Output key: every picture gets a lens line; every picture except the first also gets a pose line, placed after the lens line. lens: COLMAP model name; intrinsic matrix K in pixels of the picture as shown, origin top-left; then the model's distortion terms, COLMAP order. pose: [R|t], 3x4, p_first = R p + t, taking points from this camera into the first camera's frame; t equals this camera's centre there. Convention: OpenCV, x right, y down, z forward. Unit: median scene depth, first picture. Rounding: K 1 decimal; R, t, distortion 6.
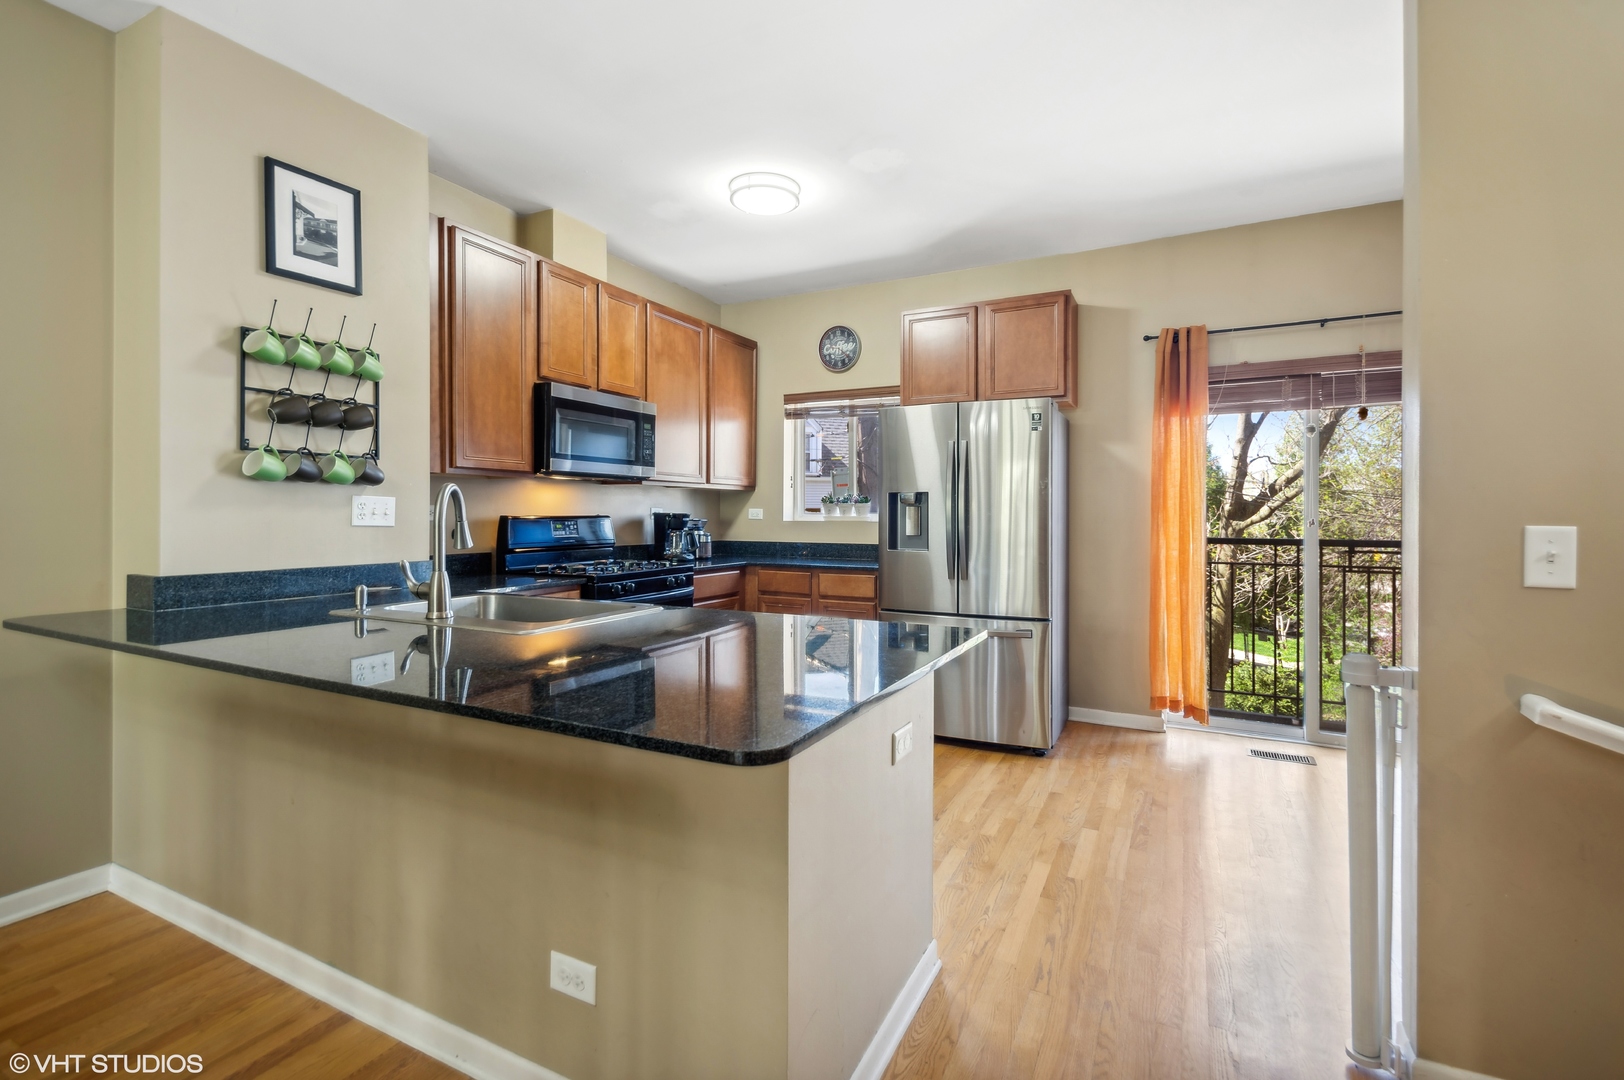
lens RADIAL K [[720.4, 0, 817.6], [0, 720.4, 513.8], [0, 0, 1]] dist [0.001224, 0.000122]
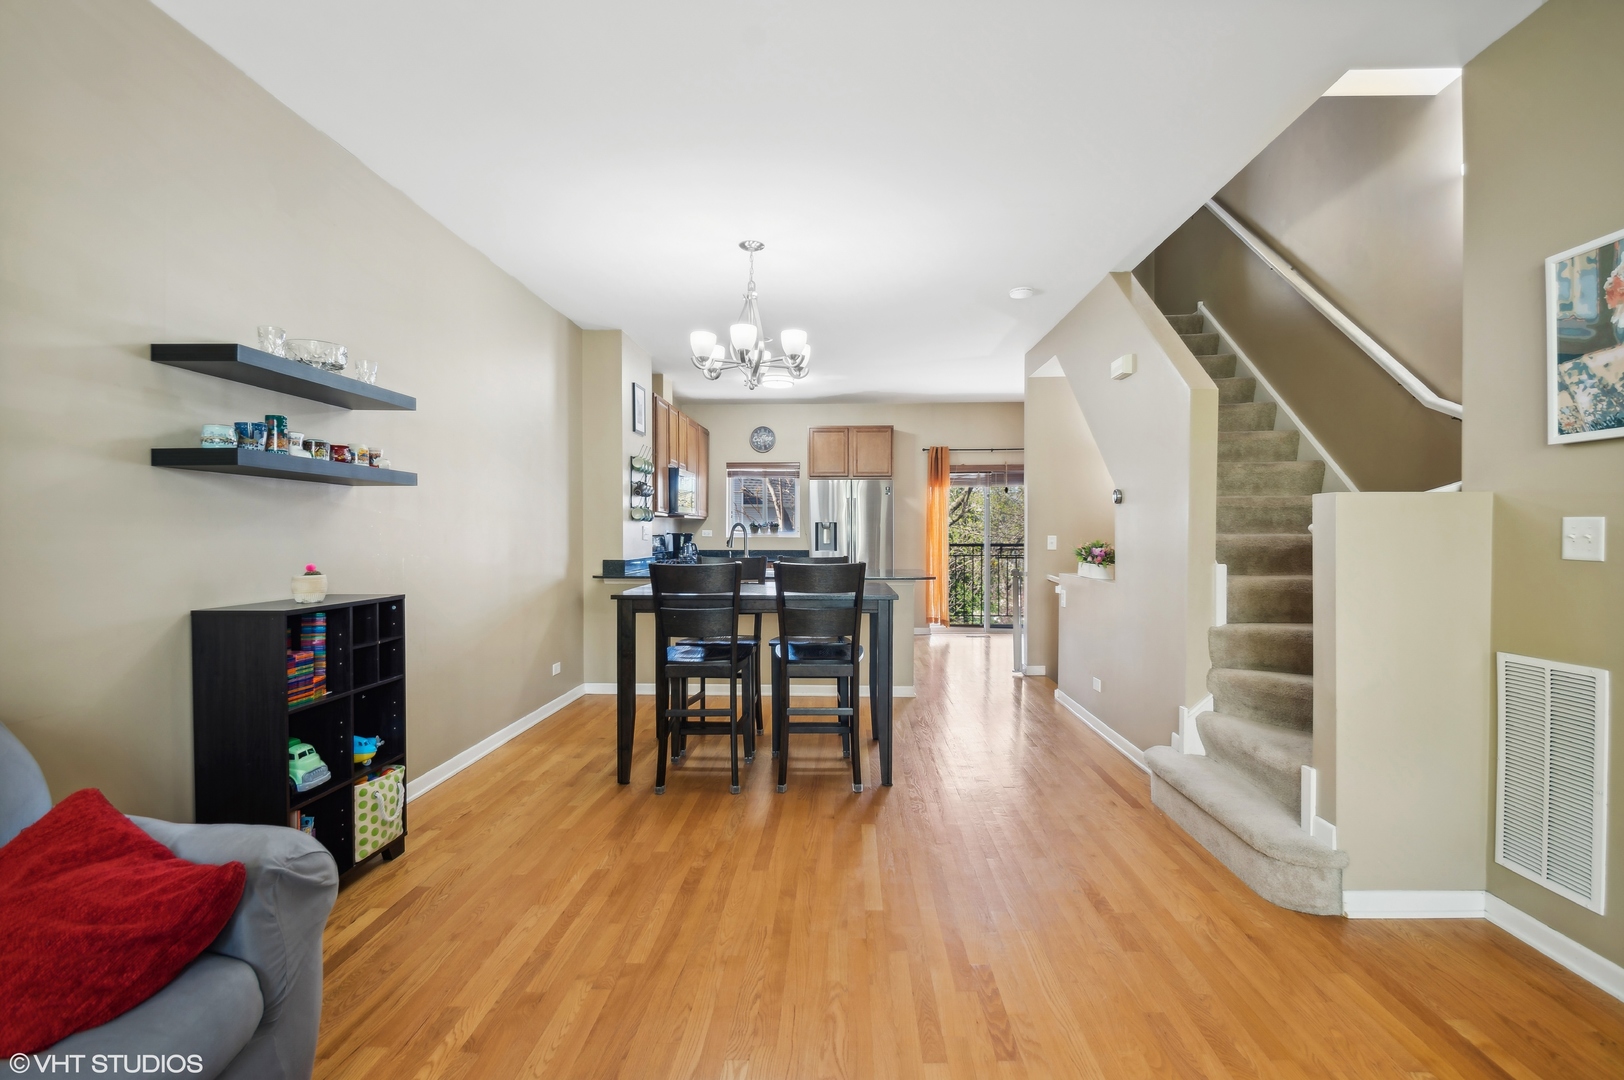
lens RADIAL K [[747.4, 0, 812.0], [0, 747.4, 540.0], [0, 0, 1]] dist [-0.050293, 0.000023]
pose [[0.915163, -0.010073, 0.402959, -0.738280], [0.005898, 0.999915, 0.011599, -0.004361], [-0.403041, -0.008239, 0.915145, -0.888007]]
